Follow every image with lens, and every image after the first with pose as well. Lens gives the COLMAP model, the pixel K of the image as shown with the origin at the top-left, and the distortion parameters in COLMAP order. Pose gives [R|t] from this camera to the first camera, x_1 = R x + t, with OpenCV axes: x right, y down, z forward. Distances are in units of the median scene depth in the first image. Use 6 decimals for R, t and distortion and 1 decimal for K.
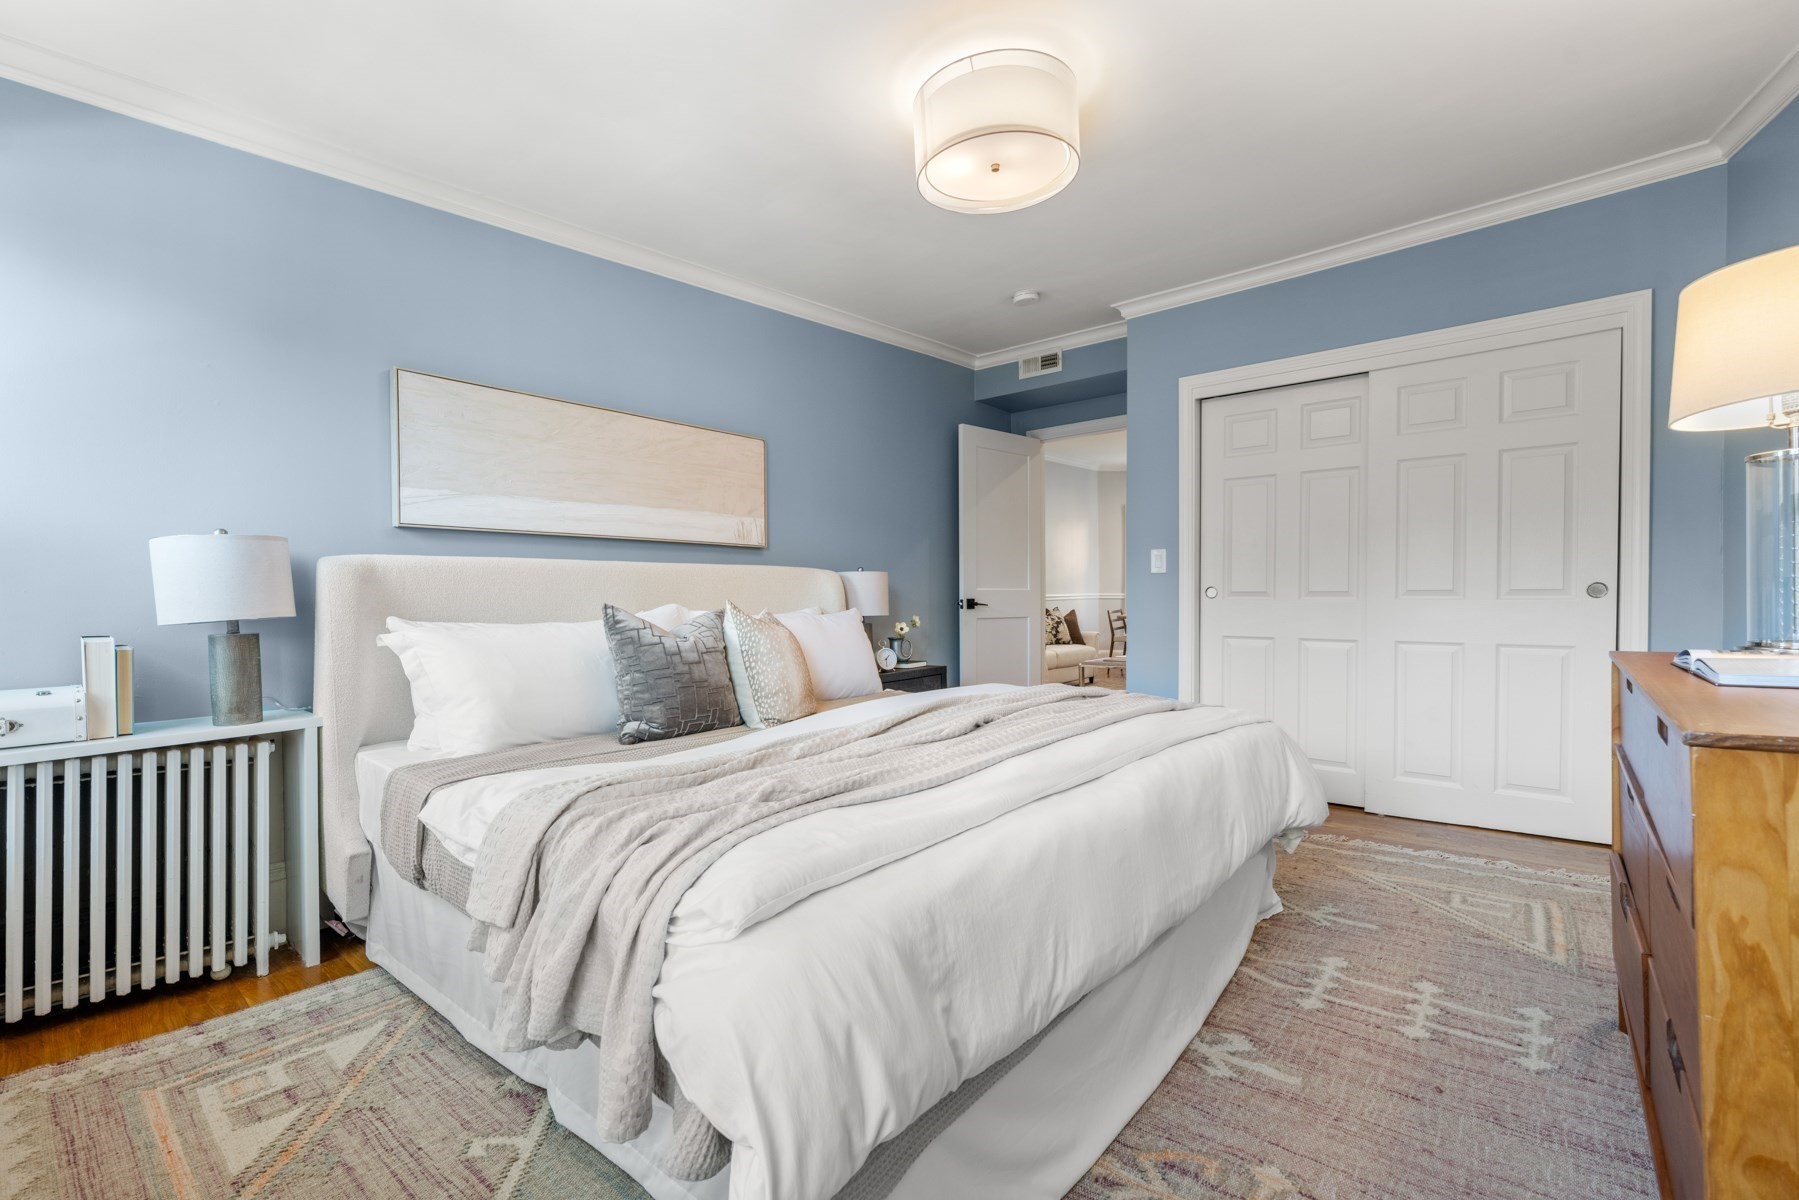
lens RADIAL K [[783.9, 0, 885.4], [0, 783.9, 607.1], [0, 0, 1]] dist [0.000254, -0.000208]
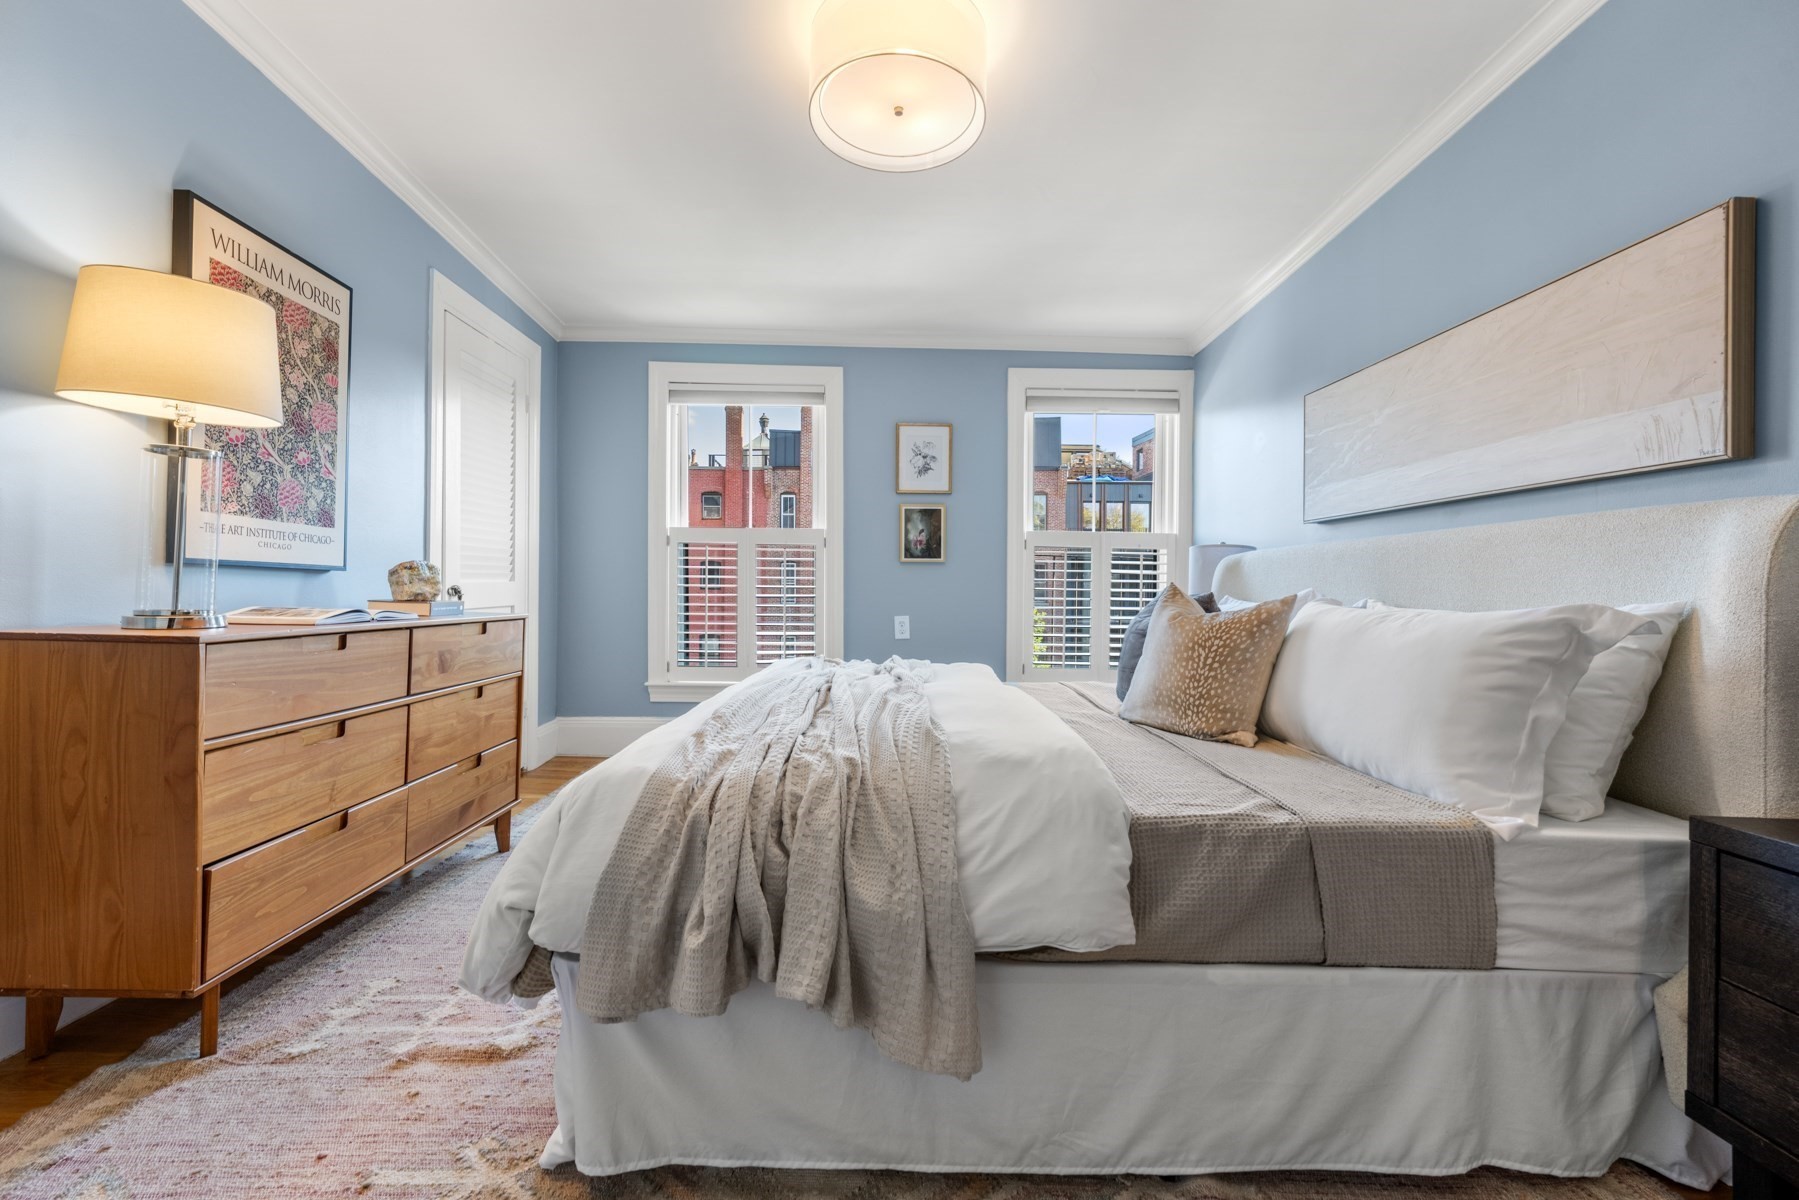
lens RADIAL K [[765.3, 0, 881.5], [0, 765.3, 580.9], [0, 0, 1]] dist [-0.001096, 0.000154]
pose [[-0.763110, -0.011165, -0.646172, 0.733738], [-0.018368, 0.999822, 0.004416, -0.008845], [0.646007, 0.015239, -0.763179, 1.684969]]
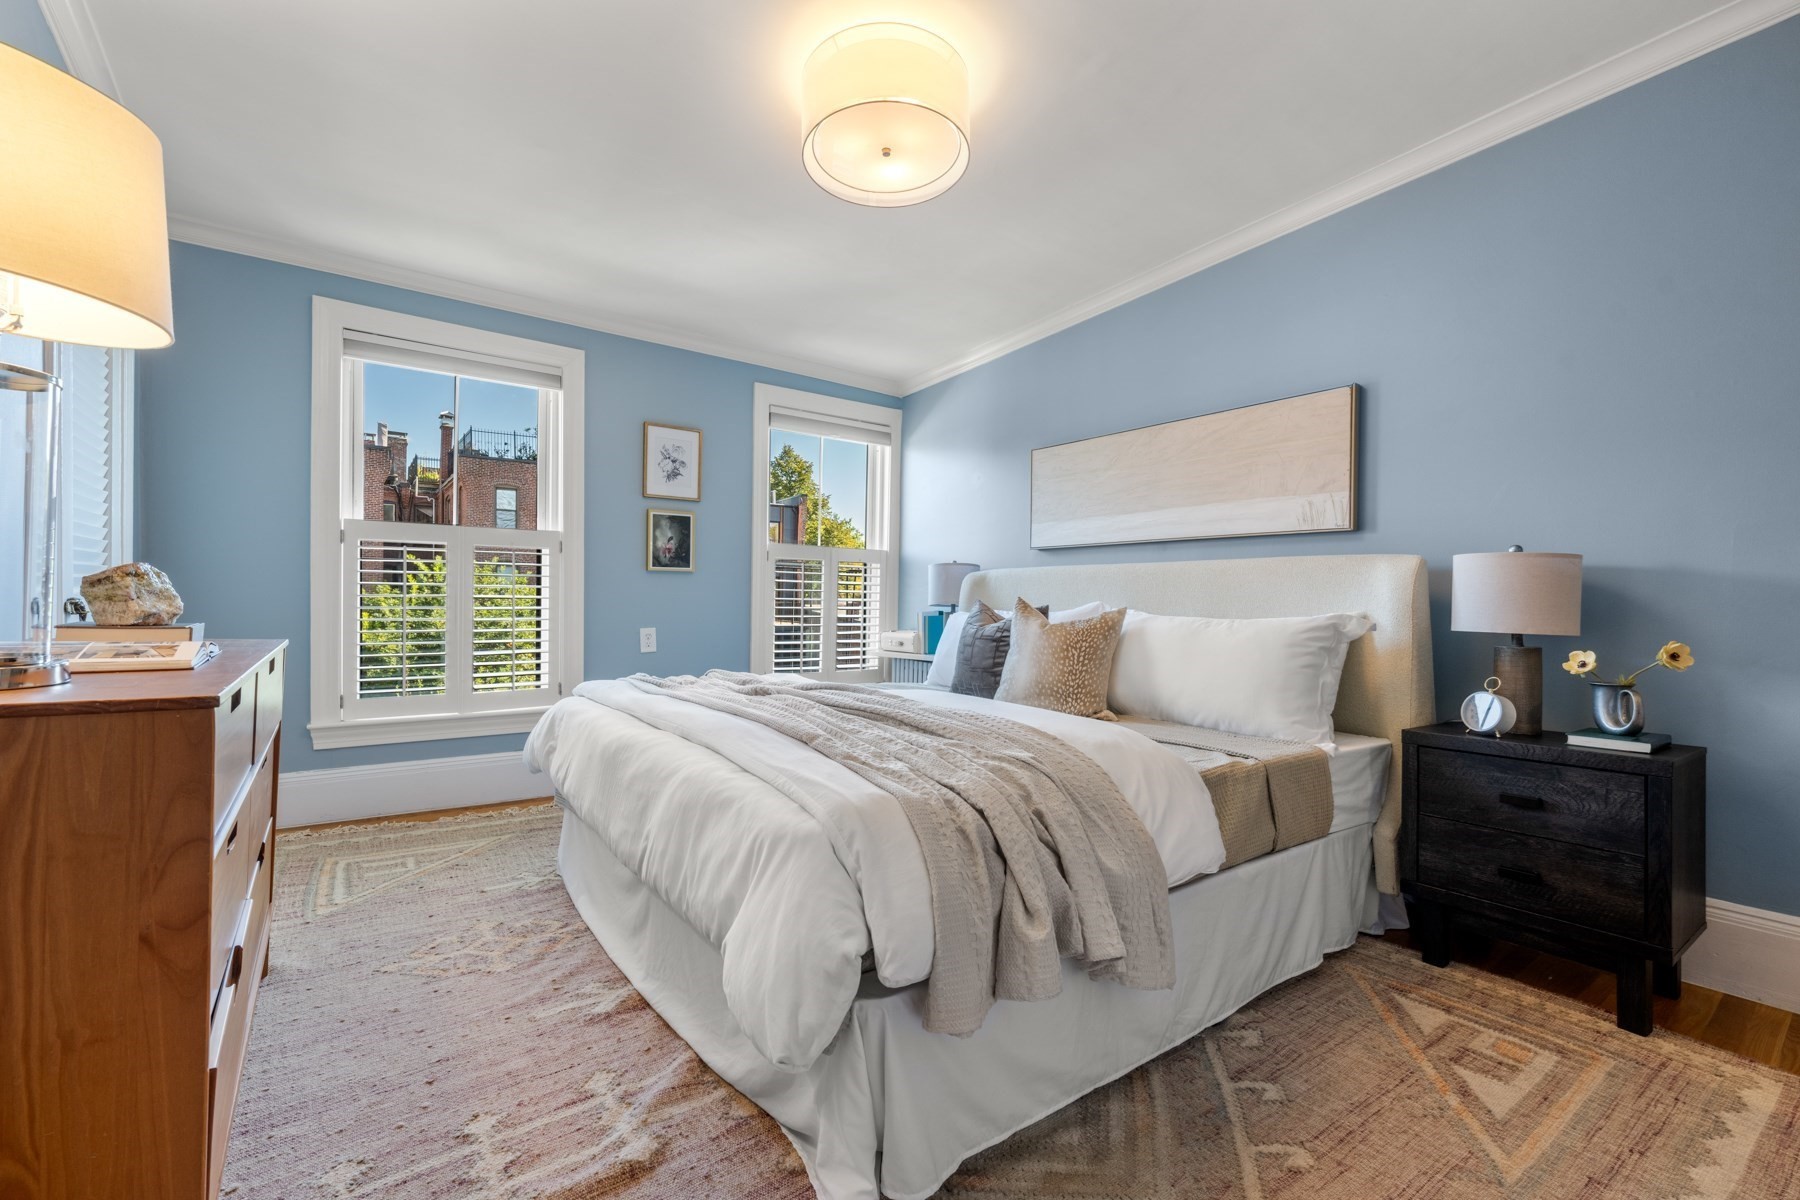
lens RADIAL K [[764.3, 0, 890.4], [0, 764.3, 597.4], [0, 0, 1]] dist [-0.001475, -0.000509]
pose [[-0.245541, -0.000519, -0.969386, 1.056481], [-0.025917, 0.999646, 0.006030, -0.011065], [0.969040, 0.026604, -0.245468, 1.257492]]
